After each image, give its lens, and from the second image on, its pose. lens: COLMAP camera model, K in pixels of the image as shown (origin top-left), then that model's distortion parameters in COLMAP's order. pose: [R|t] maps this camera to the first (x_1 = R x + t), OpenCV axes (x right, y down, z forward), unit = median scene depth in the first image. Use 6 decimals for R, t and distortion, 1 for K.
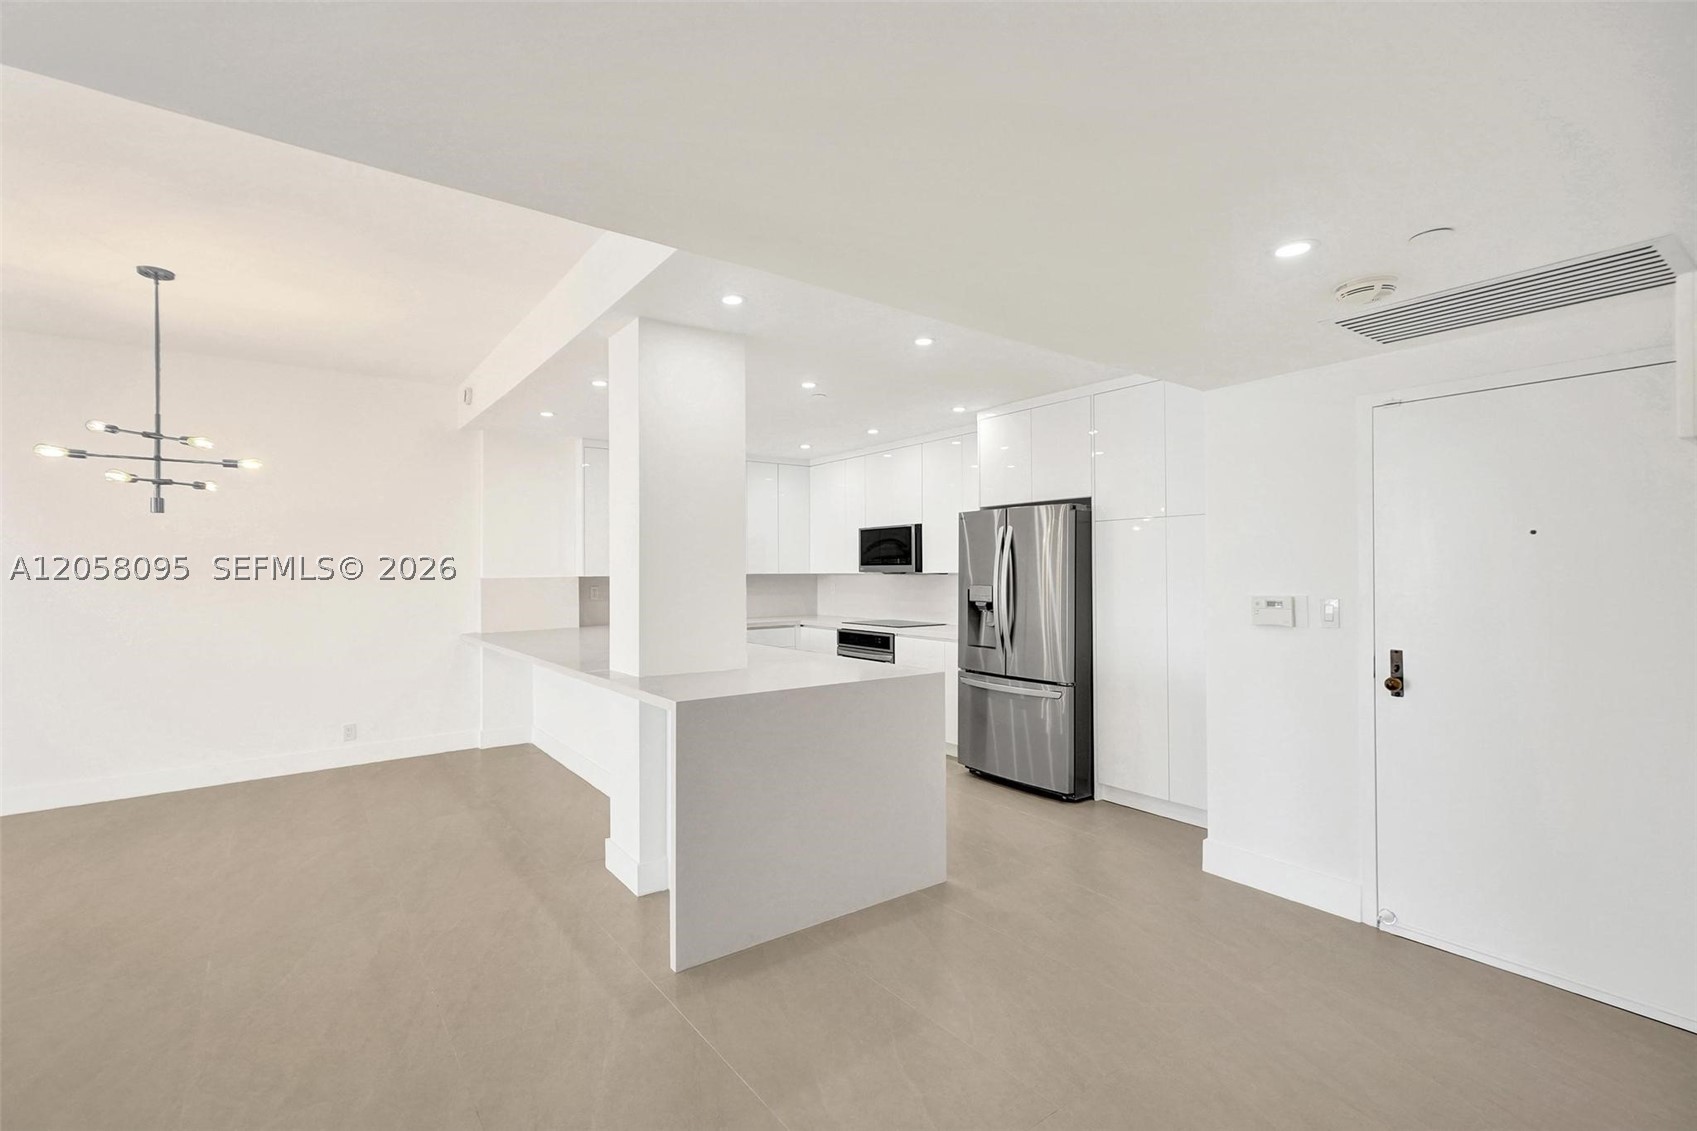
lens RADIAL K [[740.7, 0, 850.7], [0, 740.7, 571.1], [0, 0, 1]] dist [-0.002573, 0.000227]
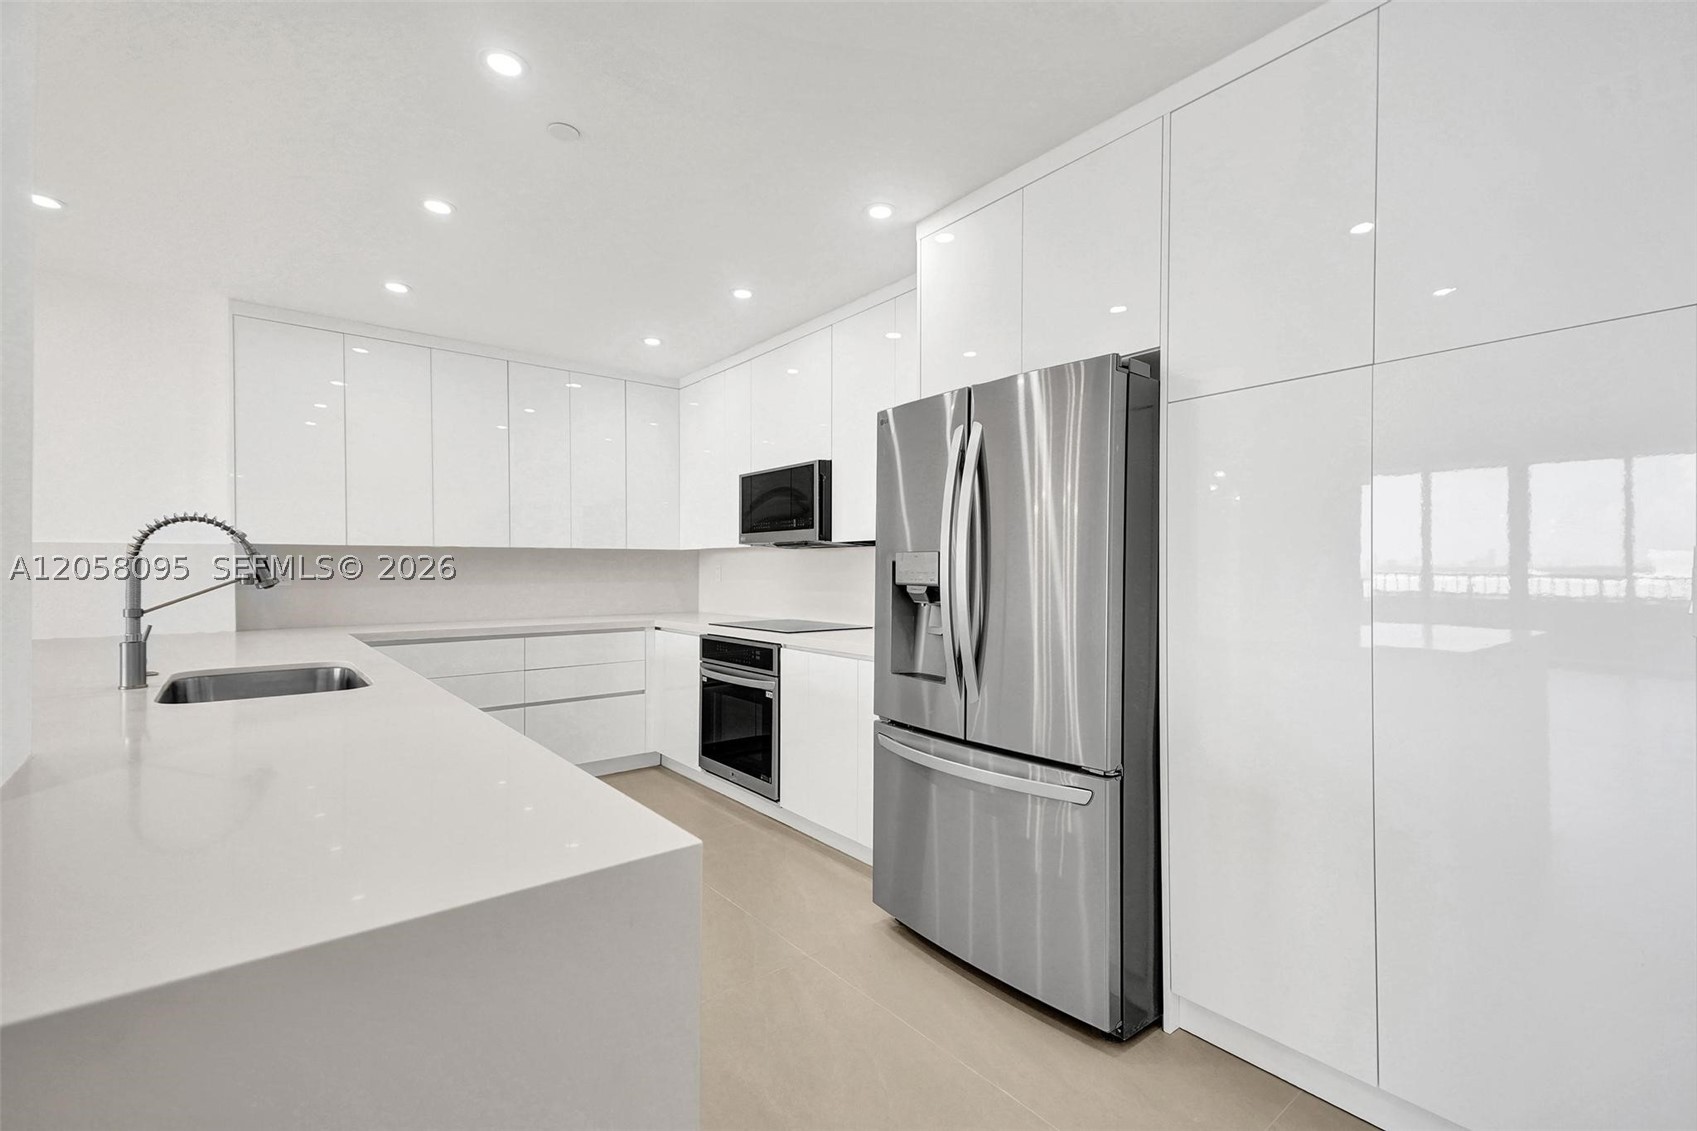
lens RADIAL K [[722.0, 0, 848.5], [0, 722.0, 565.5], [0, 0, 1]] dist [0.041124, -0.017810]
pose [[0.999359, 0.009702, 0.034467, 0.110411], [-0.009412, 0.999919, -0.008556, 0.032082], [-0.034547, 0.008226, 0.999369, 0.505509]]
